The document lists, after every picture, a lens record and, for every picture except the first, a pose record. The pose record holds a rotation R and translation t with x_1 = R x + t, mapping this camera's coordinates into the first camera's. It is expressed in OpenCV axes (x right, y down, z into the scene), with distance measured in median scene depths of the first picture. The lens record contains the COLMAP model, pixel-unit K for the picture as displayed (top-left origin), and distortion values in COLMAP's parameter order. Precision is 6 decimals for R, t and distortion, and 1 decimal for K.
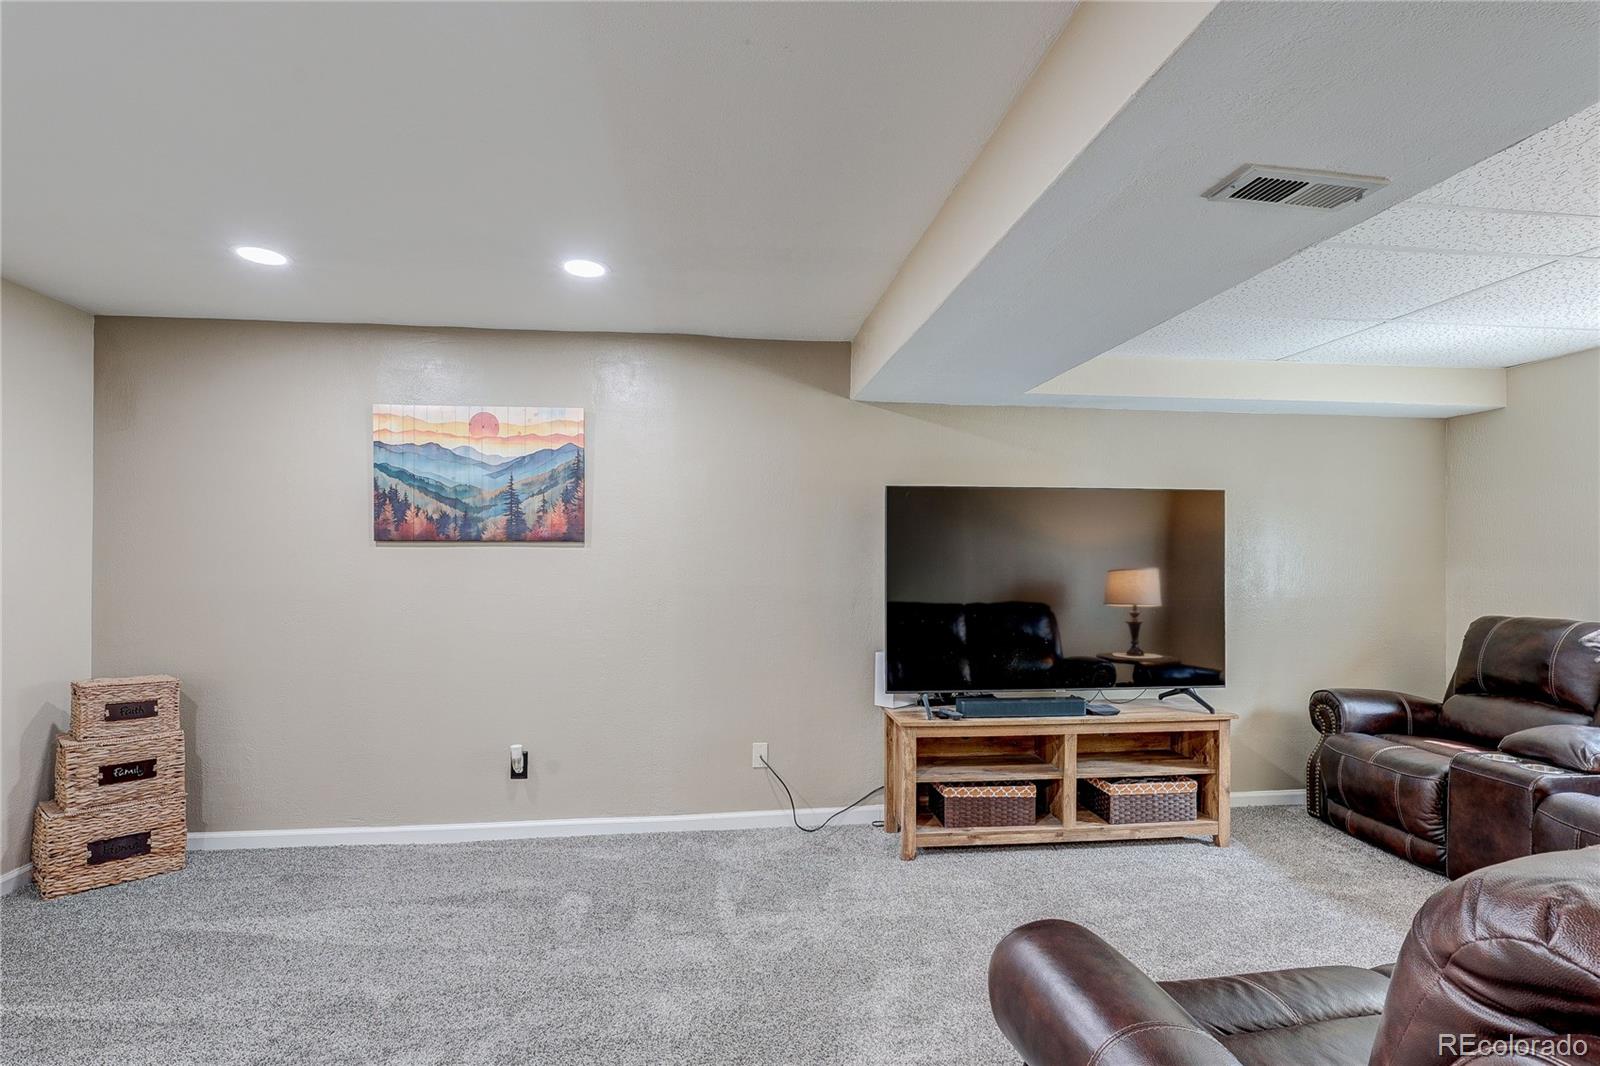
lens RADIAL K [[769.9, 0, 801.7], [0, 769.9, 543.5], [0, 0, 1]] dist [-0.000352, -0.000025]
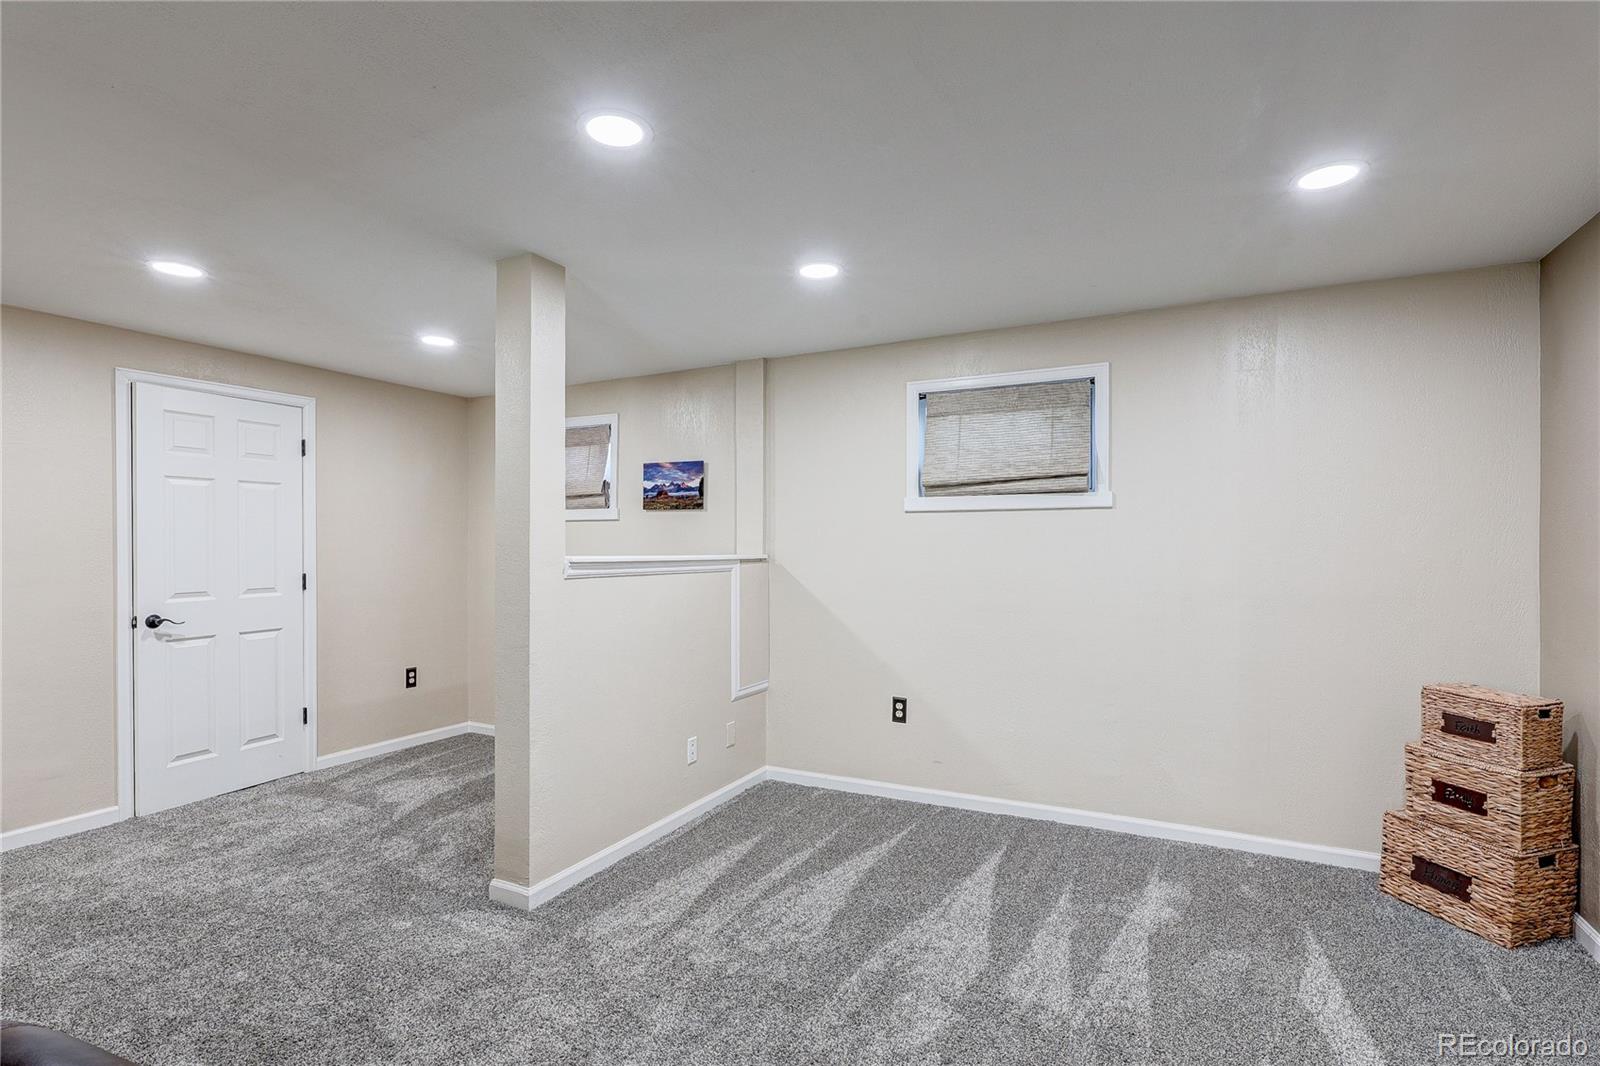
lens RADIAL K [[769.9, 0, 799.4], [0, 769.9, 540.9], [0, 0, 1]] dist [-0.000352, -0.000025]
pose [[-0.557270, -0.012448, -0.830238, 0.252459], [0.008655, 0.999746, -0.020799, 0.022033], [0.830287, -0.018777, -0.557020, 0.871618]]
